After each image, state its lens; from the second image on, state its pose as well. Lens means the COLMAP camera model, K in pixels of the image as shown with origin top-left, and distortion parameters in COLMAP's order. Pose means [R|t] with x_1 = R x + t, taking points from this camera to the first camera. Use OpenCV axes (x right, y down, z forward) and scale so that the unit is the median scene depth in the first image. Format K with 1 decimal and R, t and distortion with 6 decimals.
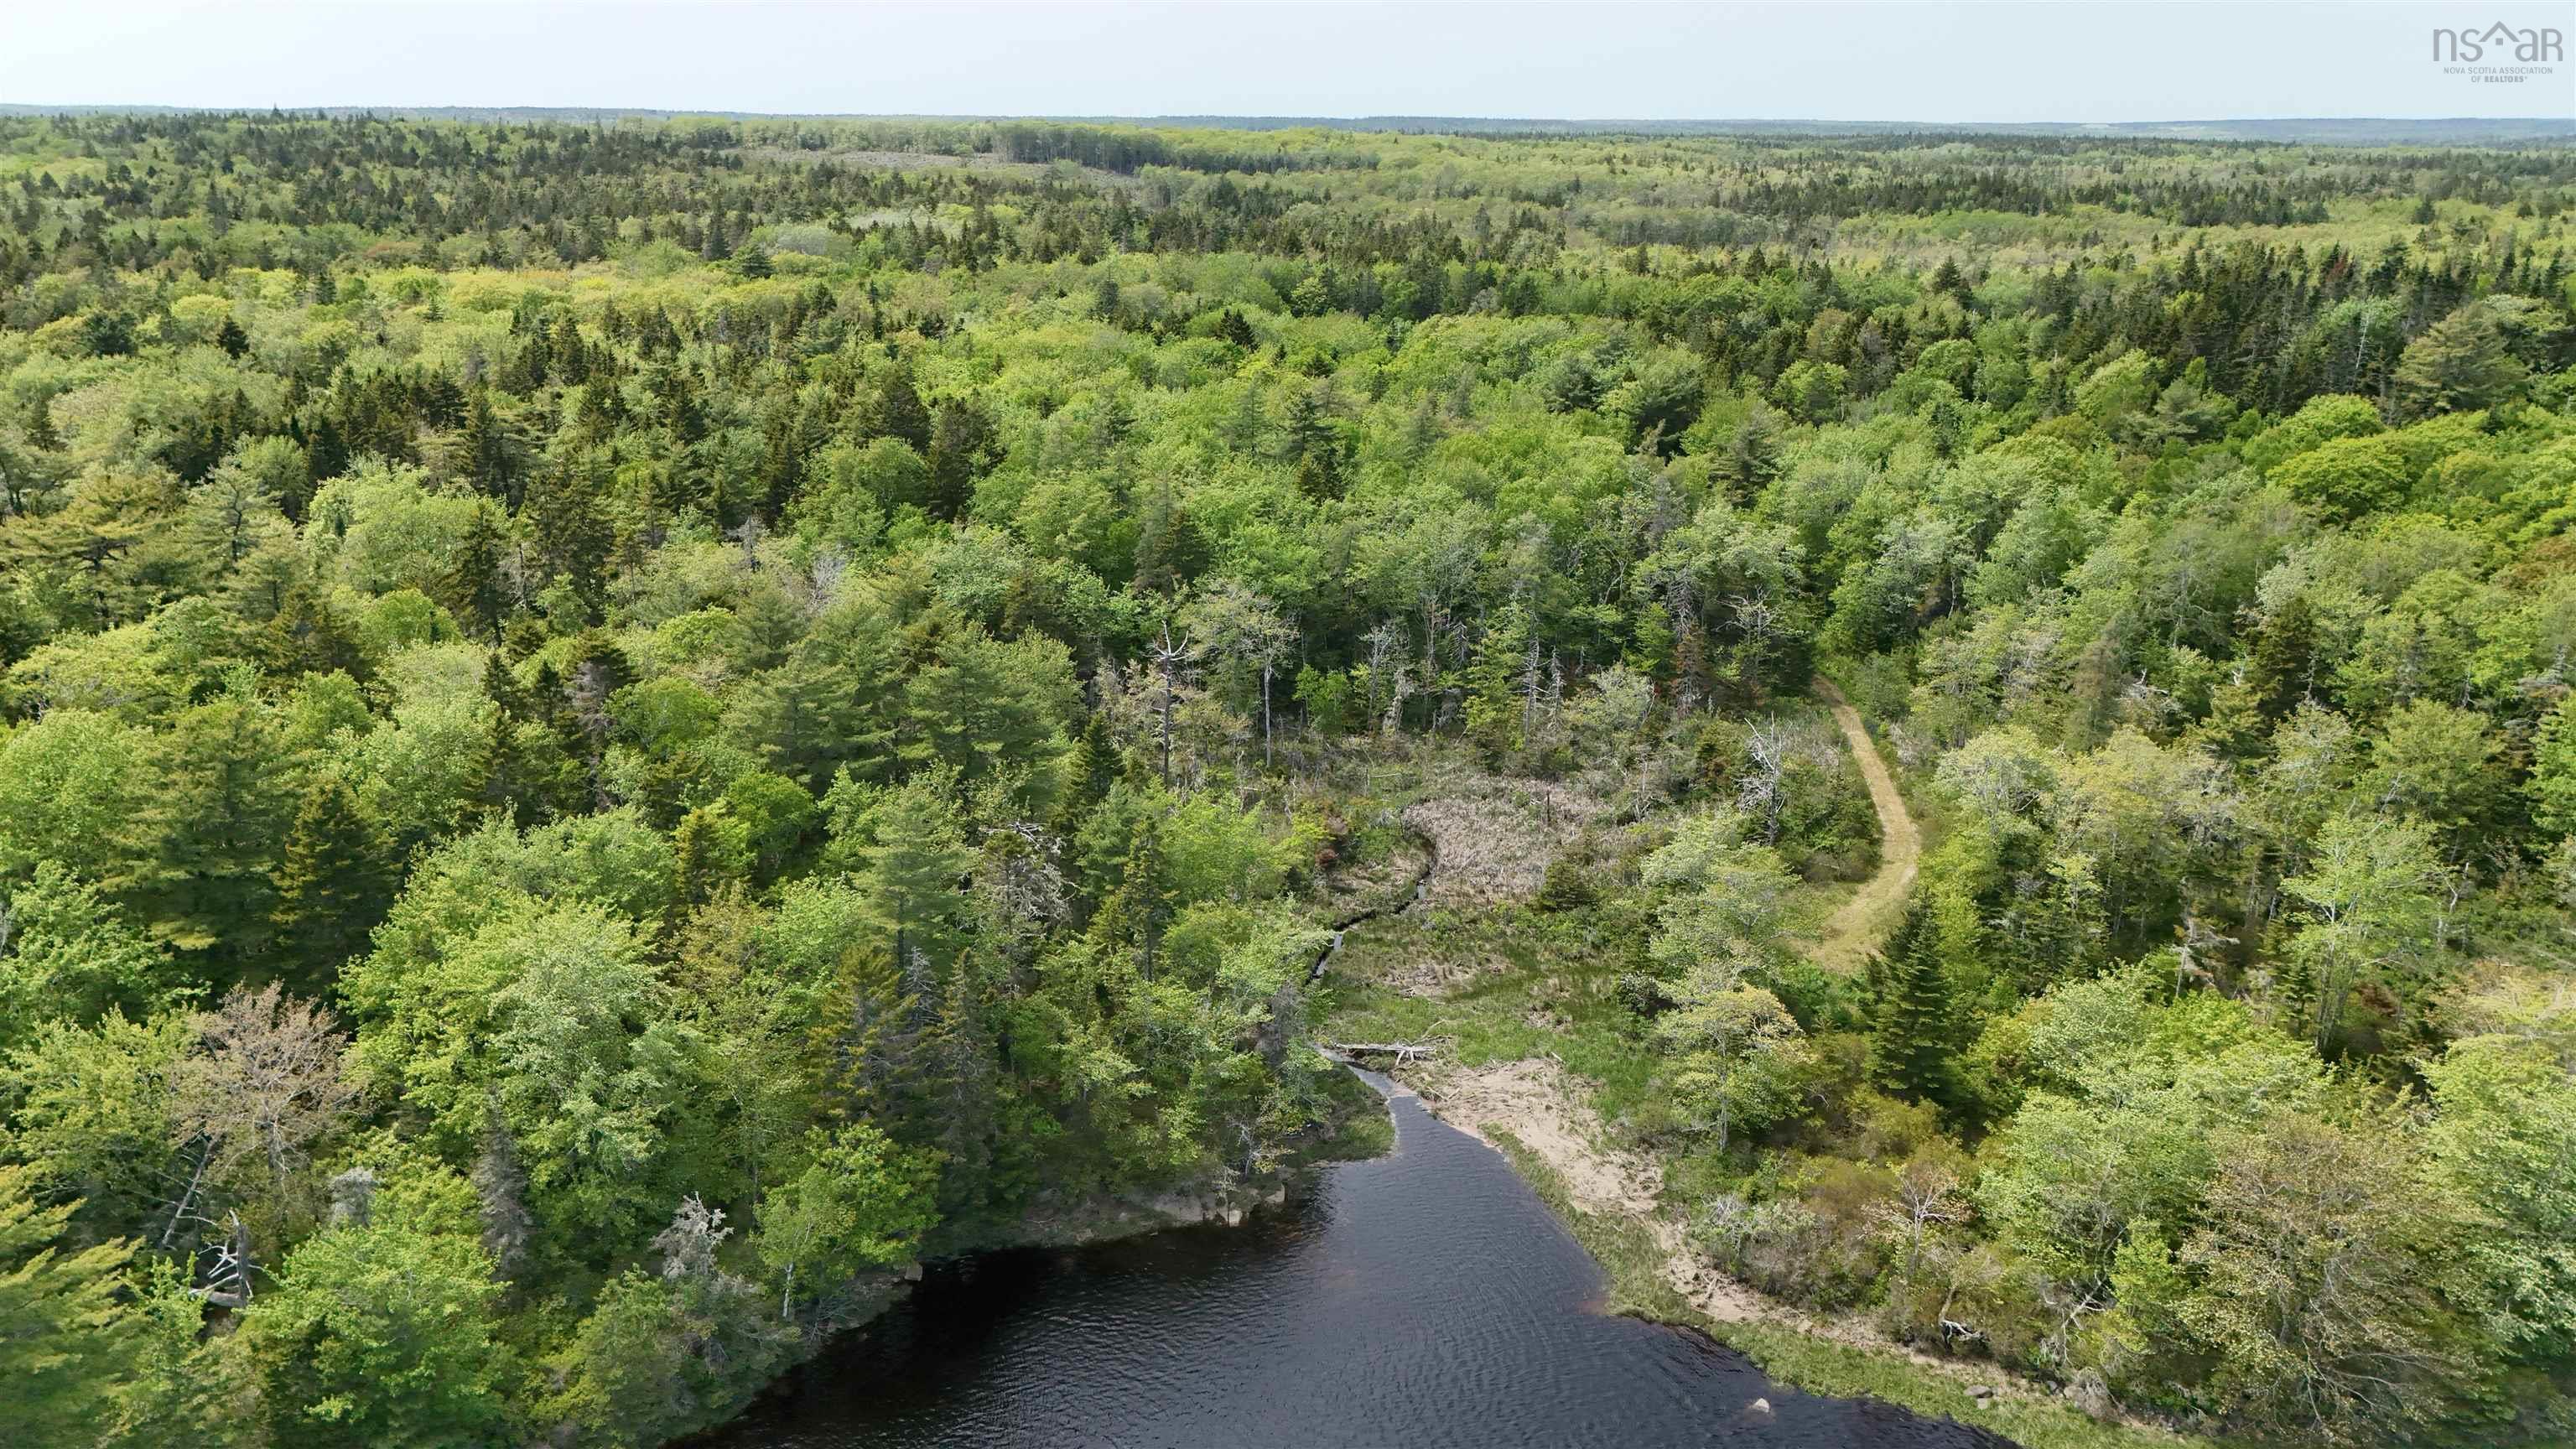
lens RADIAL K [[1983.8, 0, 1278.2], [0, 1983.8, 746.8], [0, 0, 1]] dist [0.079967, -0.080715]
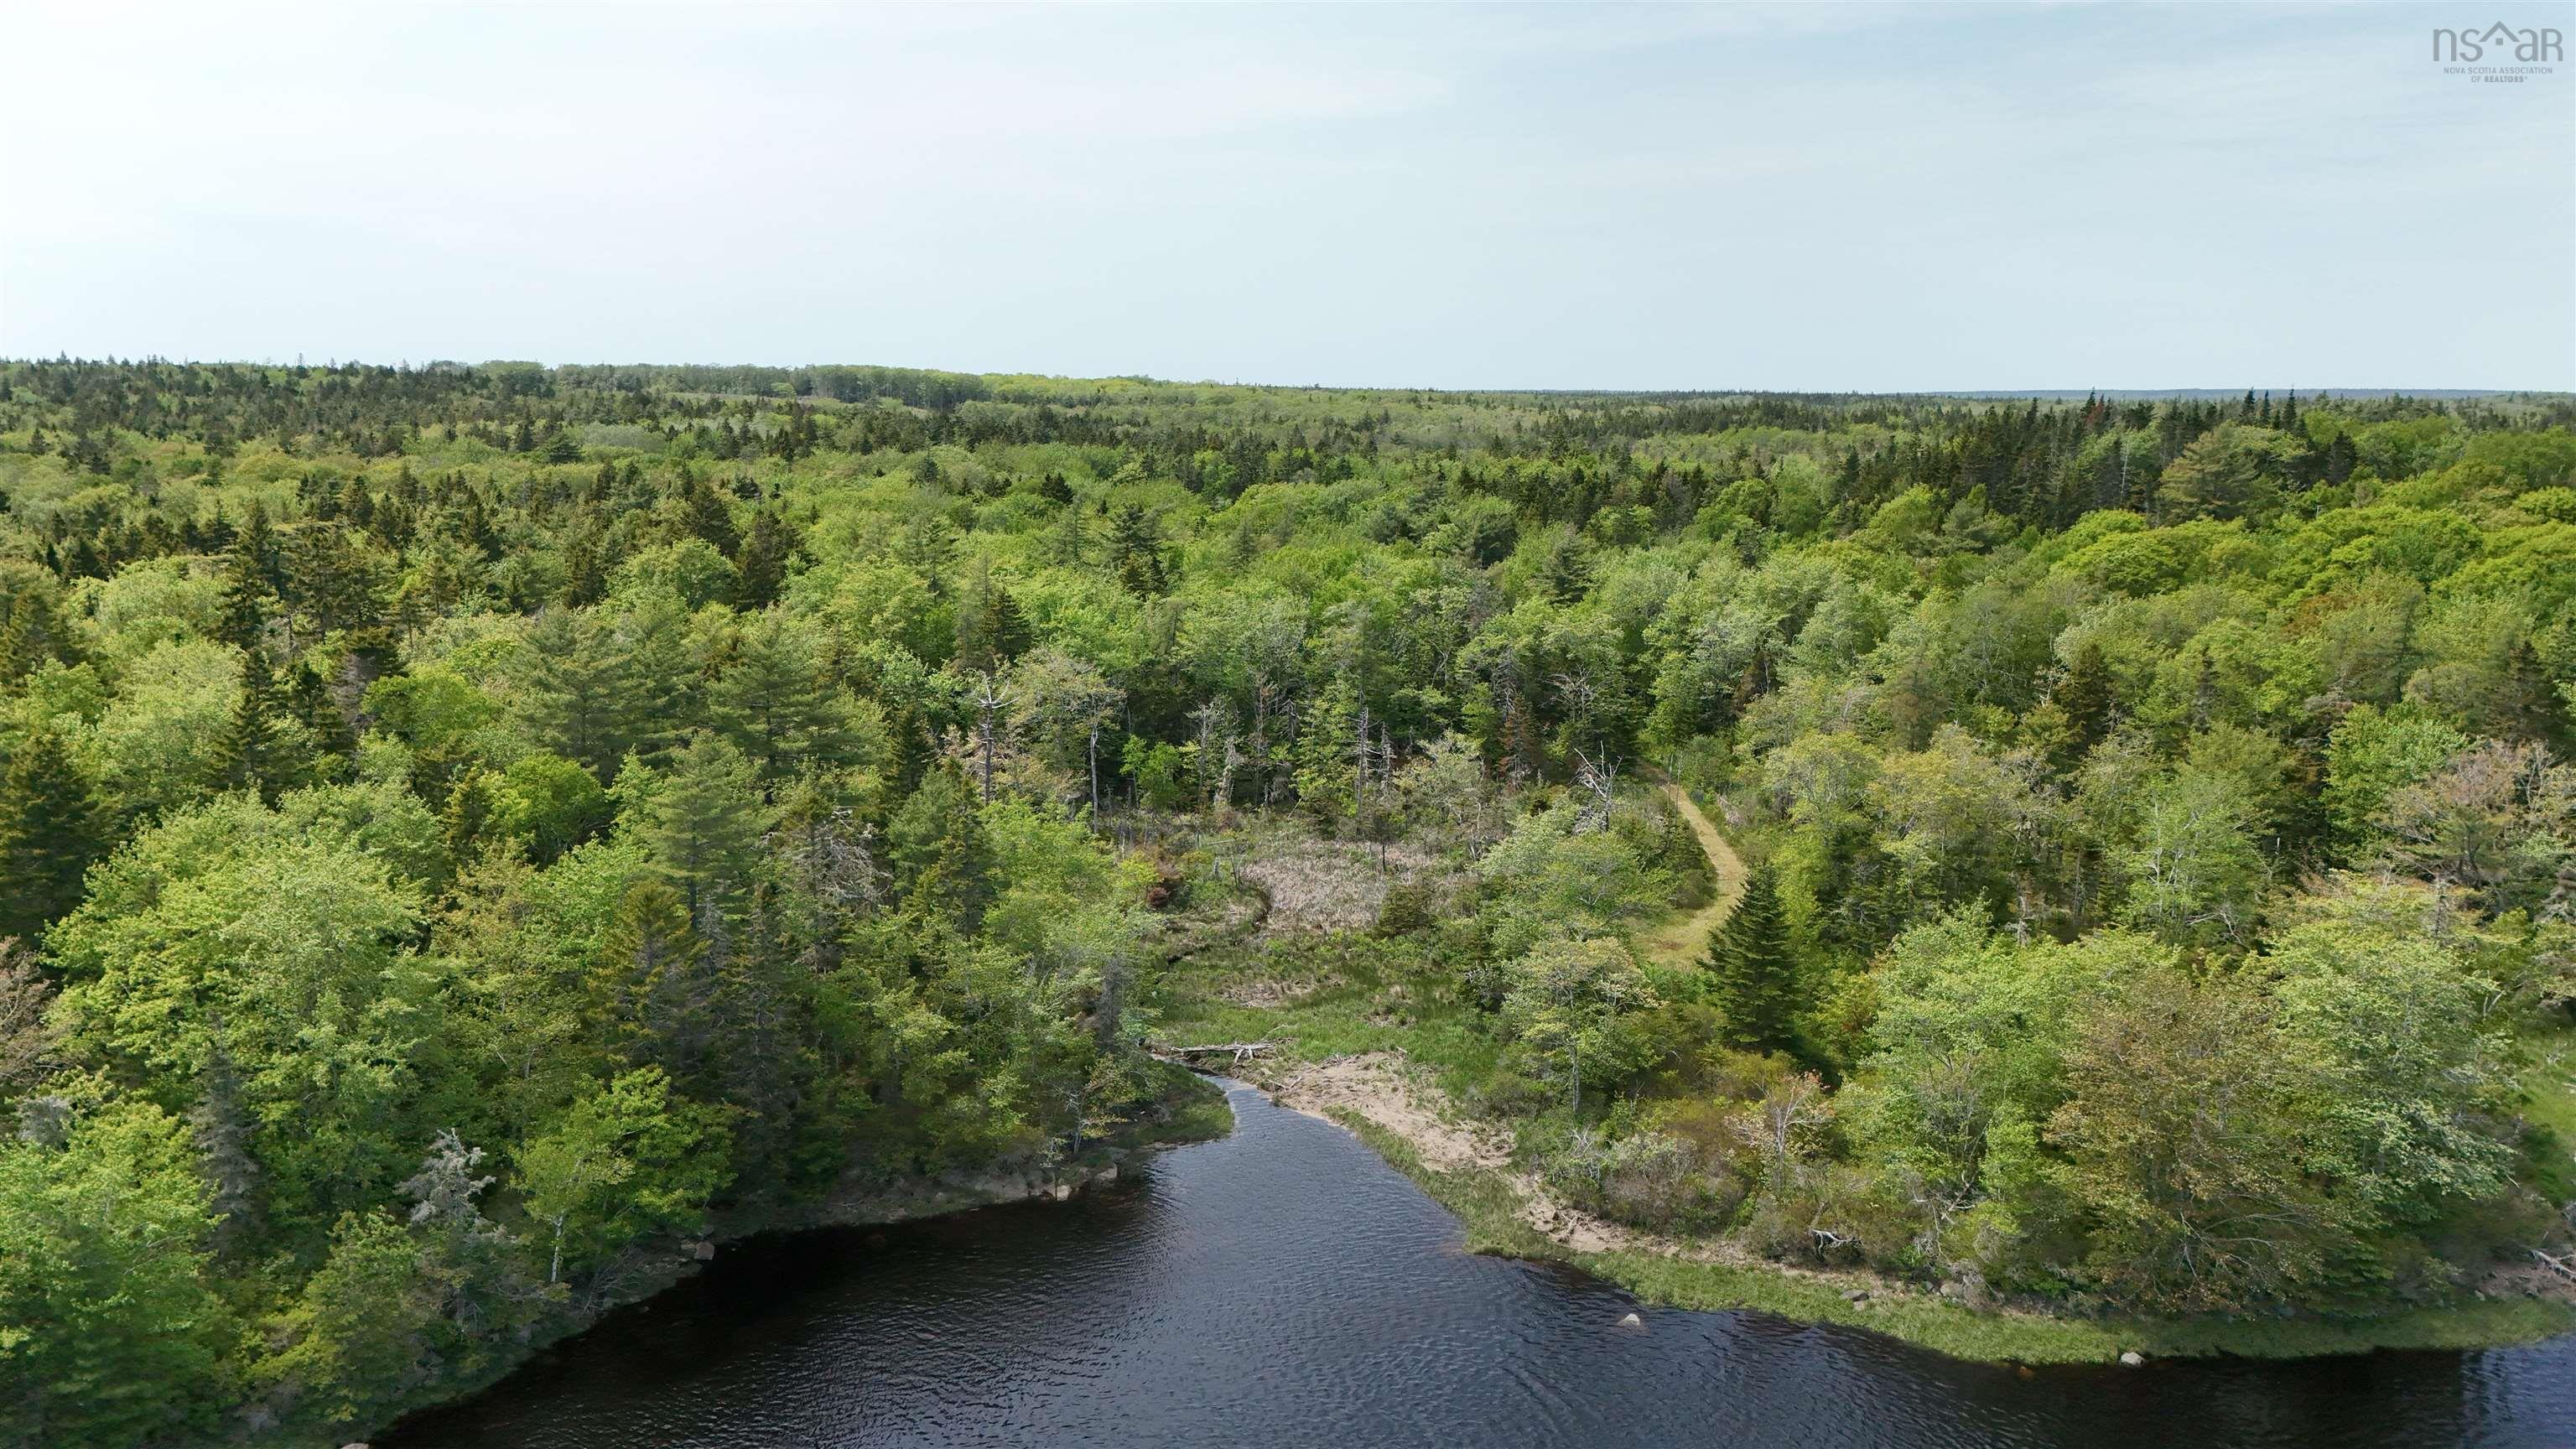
lens RADIAL K [[1983.8, 0, 1297.4], [0, 1983.8, 734.4], [0, 0, 1]] dist [0.079967, -0.080715]
pose [[0.995133, -0.019460, 0.096602, 0.000658], [0.032746, 0.989902, -0.137922, 0.100245], [-0.092943, 0.140415, 0.985721, 0.031243]]
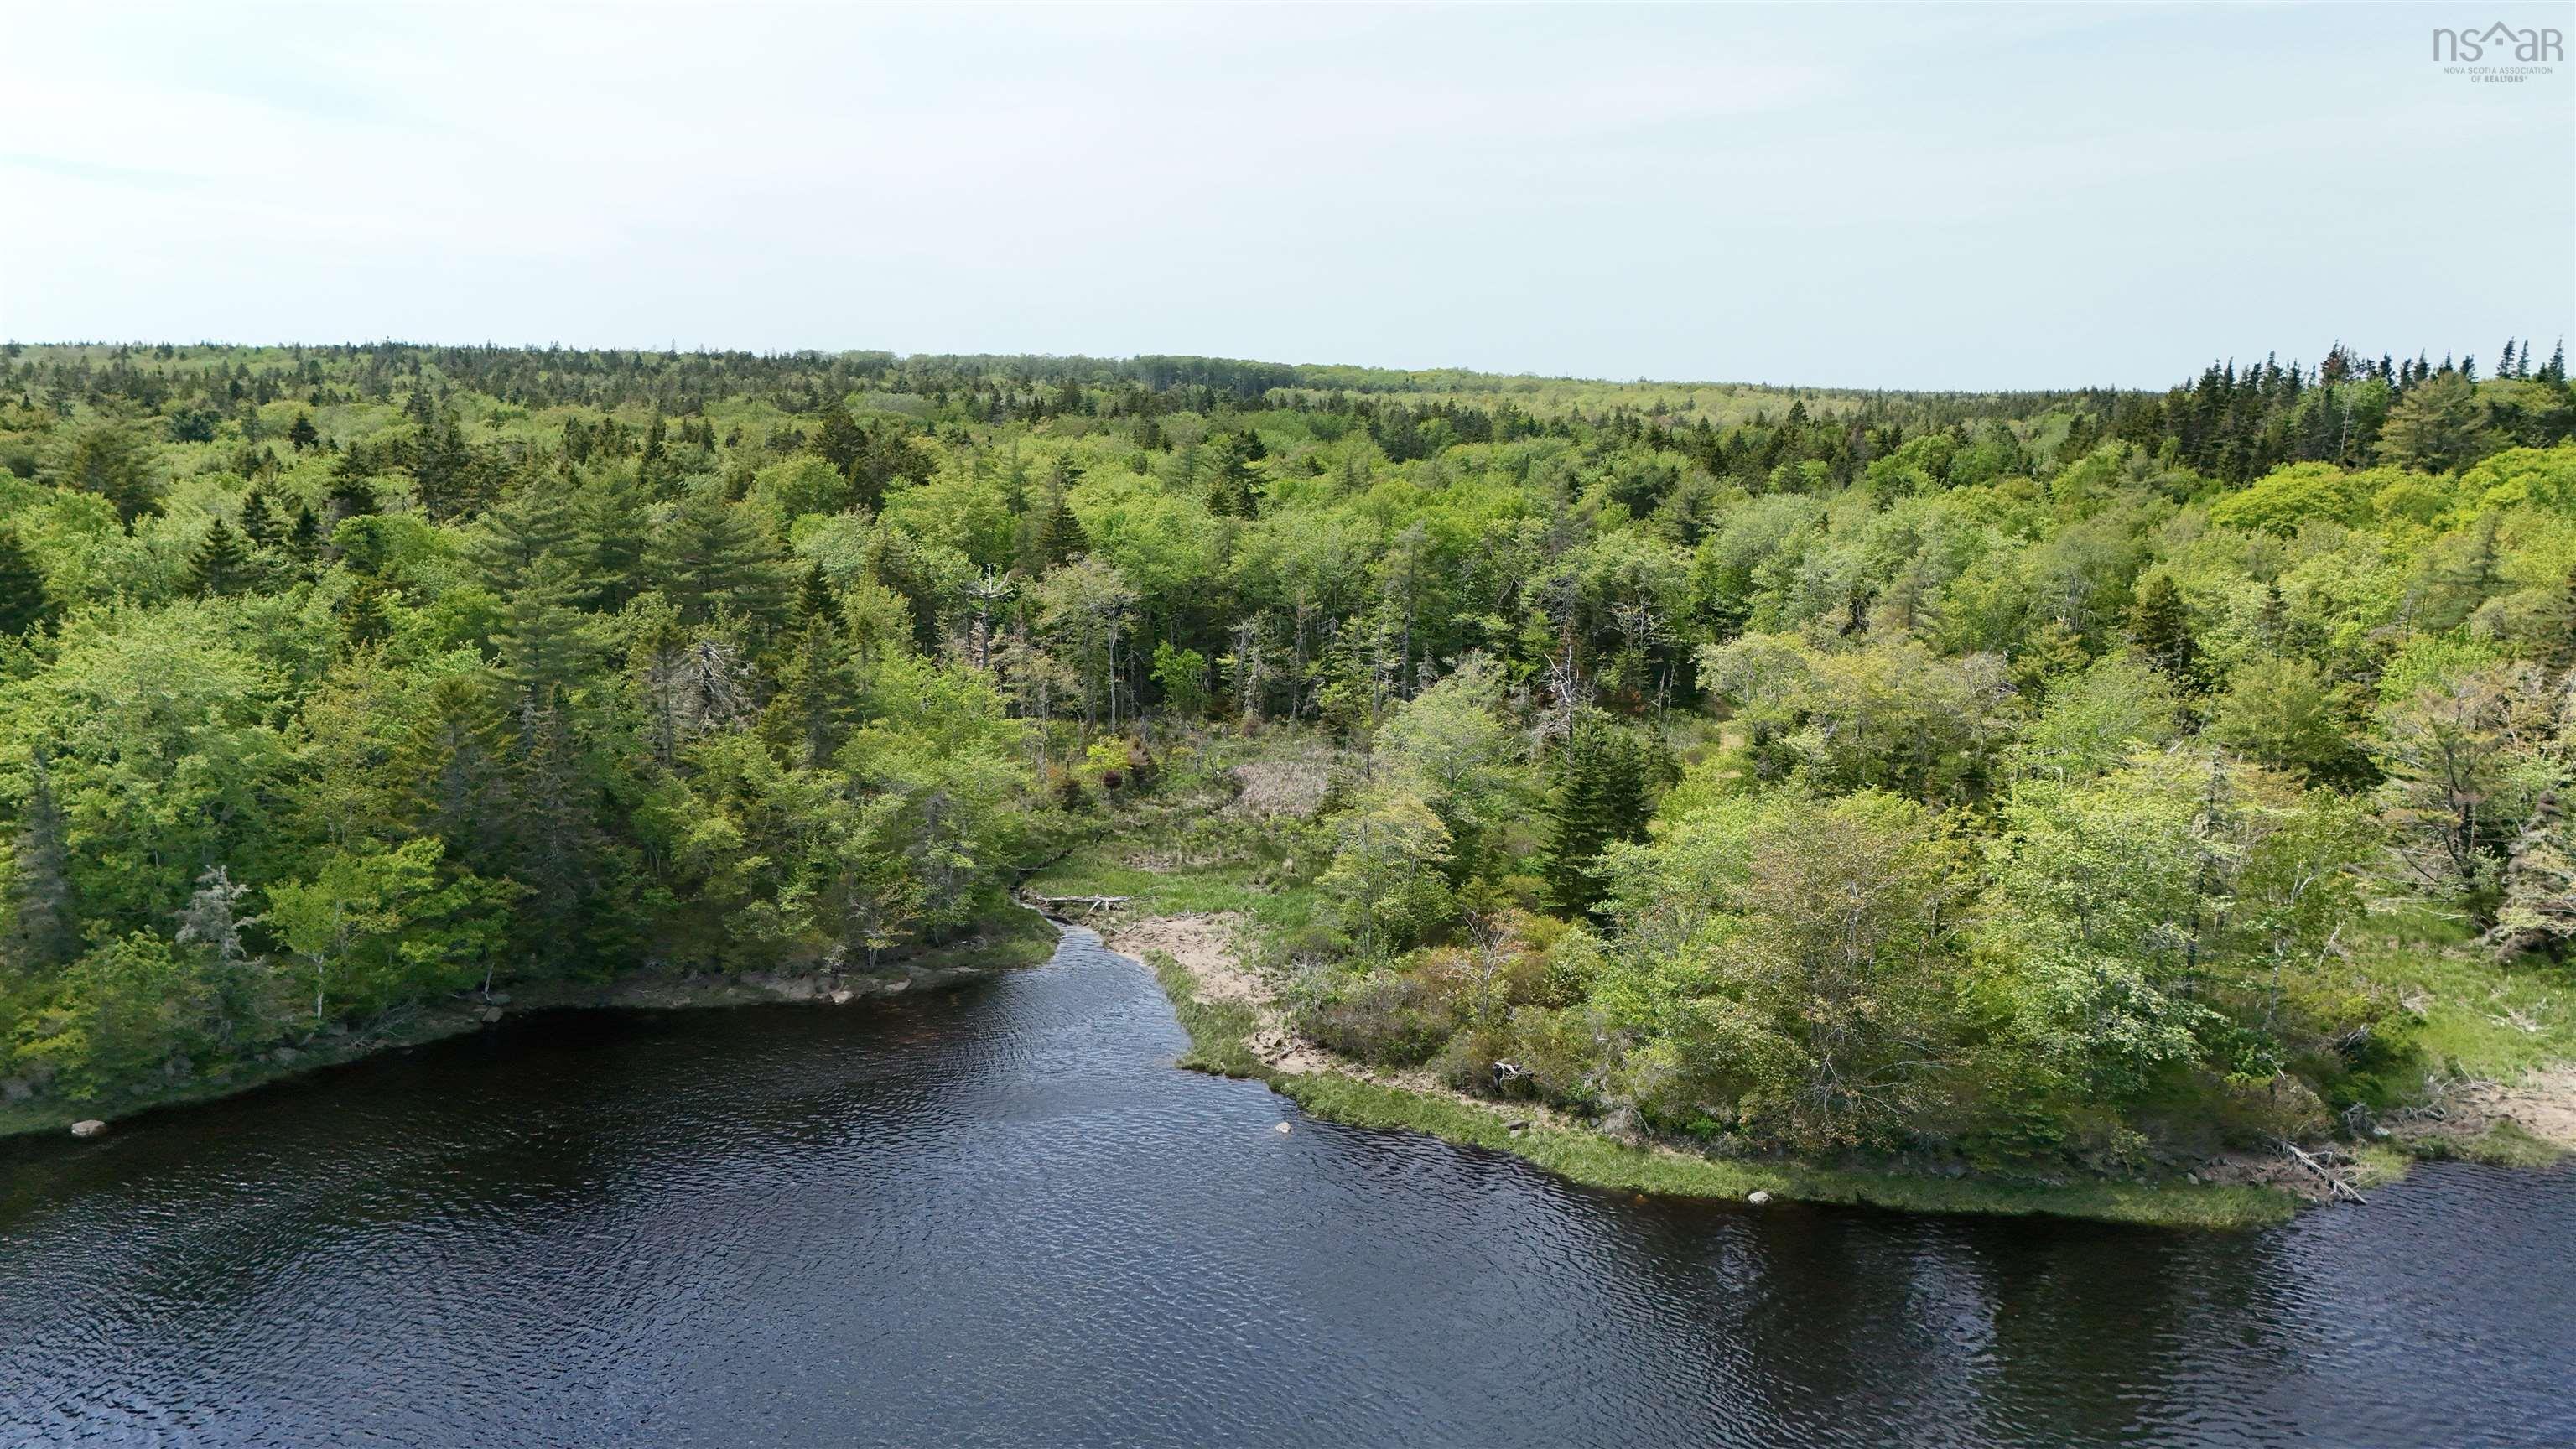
lens RADIAL K [[1983.8, 0, 1280.5], [0, 1983.8, 729.5], [0, 0, 1]] dist [0.079967, -0.080715]
pose [[0.995113, 0.021388, -0.096404, 0.180463], [-0.035283, 0.988828, -0.144823, 0.153552], [0.092229, 0.147517, 0.984750, 0.024453]]
